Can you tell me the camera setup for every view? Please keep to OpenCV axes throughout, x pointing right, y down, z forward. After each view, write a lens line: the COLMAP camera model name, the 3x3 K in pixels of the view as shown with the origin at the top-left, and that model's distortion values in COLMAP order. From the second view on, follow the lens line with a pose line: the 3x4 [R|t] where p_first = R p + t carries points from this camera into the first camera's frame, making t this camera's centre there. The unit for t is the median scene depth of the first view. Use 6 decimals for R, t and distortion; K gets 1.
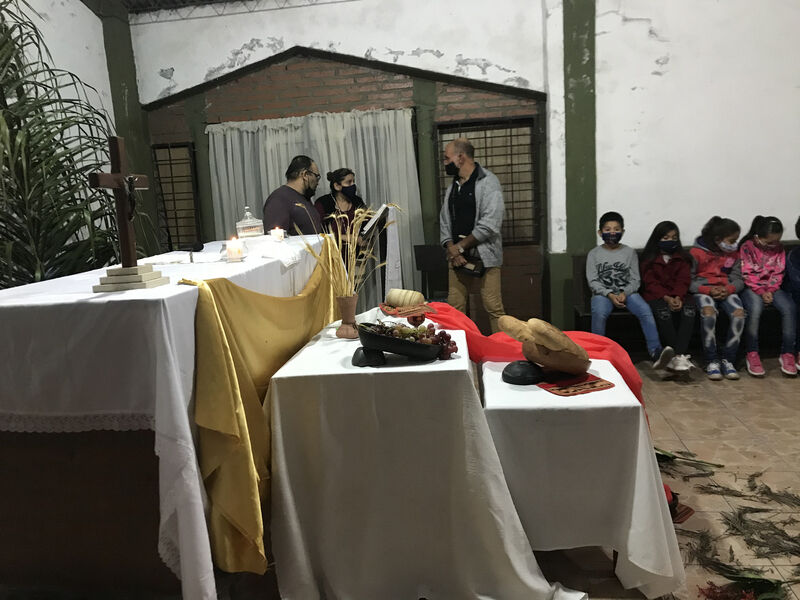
lens RADIAL K [[650.4, 0, 400.0], [0, 650.4, 300.0], [0, 0, 1]] dist [0.120913, -0.168954]
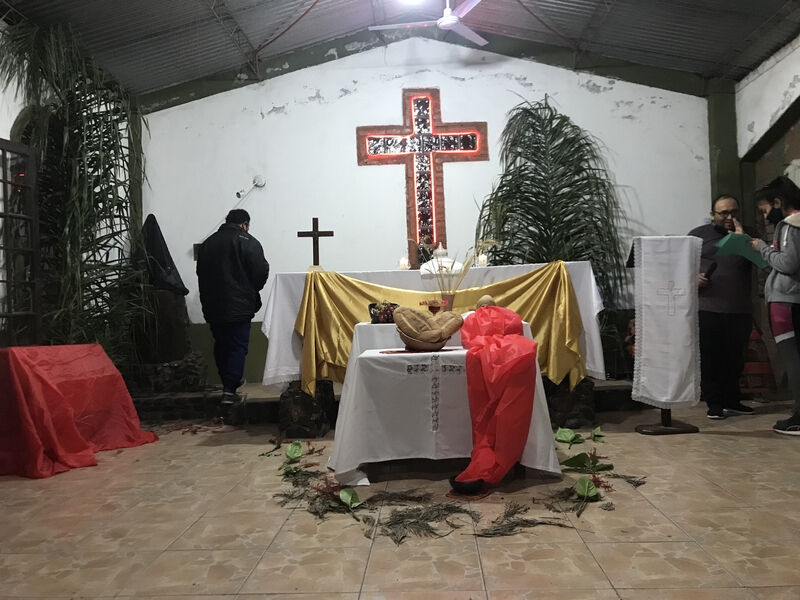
lens RADIAL K [[650.4, 0, 400.0], [0, 650.4, 300.0], [0, 0, 1]] dist [0.120913, -0.168954]
pose [[0.092137, 0.044890, -0.994734, 1.294754], [-0.135446, 0.990263, 0.032143, -0.023081], [0.986491, 0.131772, 0.097320, 0.642590]]
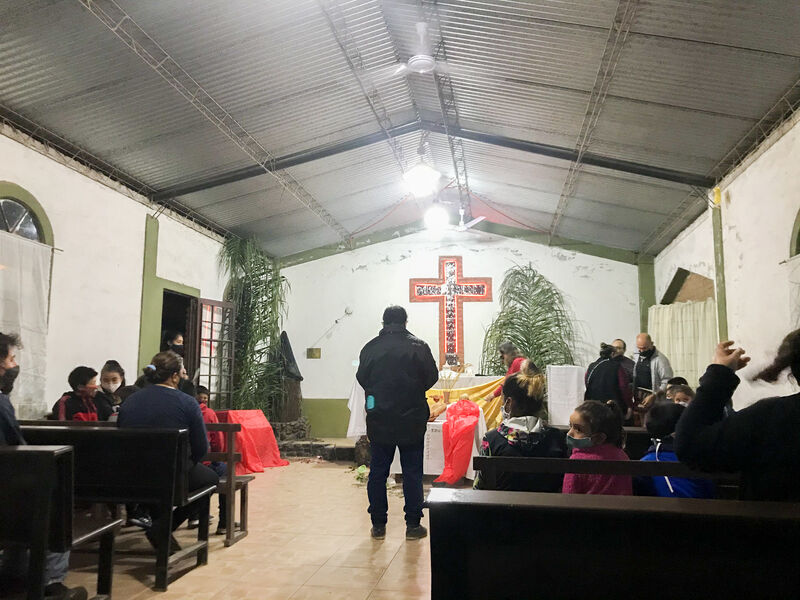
lens RADIAL K [[650.4, 0, 400.0], [0, 650.4, 300.0], [0, 0, 1]] dist [0.120913, -0.168954]
pose [[-0.020793, -0.061477, -0.997892, 2.498709], [-0.170288, 0.983741, -0.057057, -0.178571], [0.985175, 0.168742, -0.030924, 0.710302]]
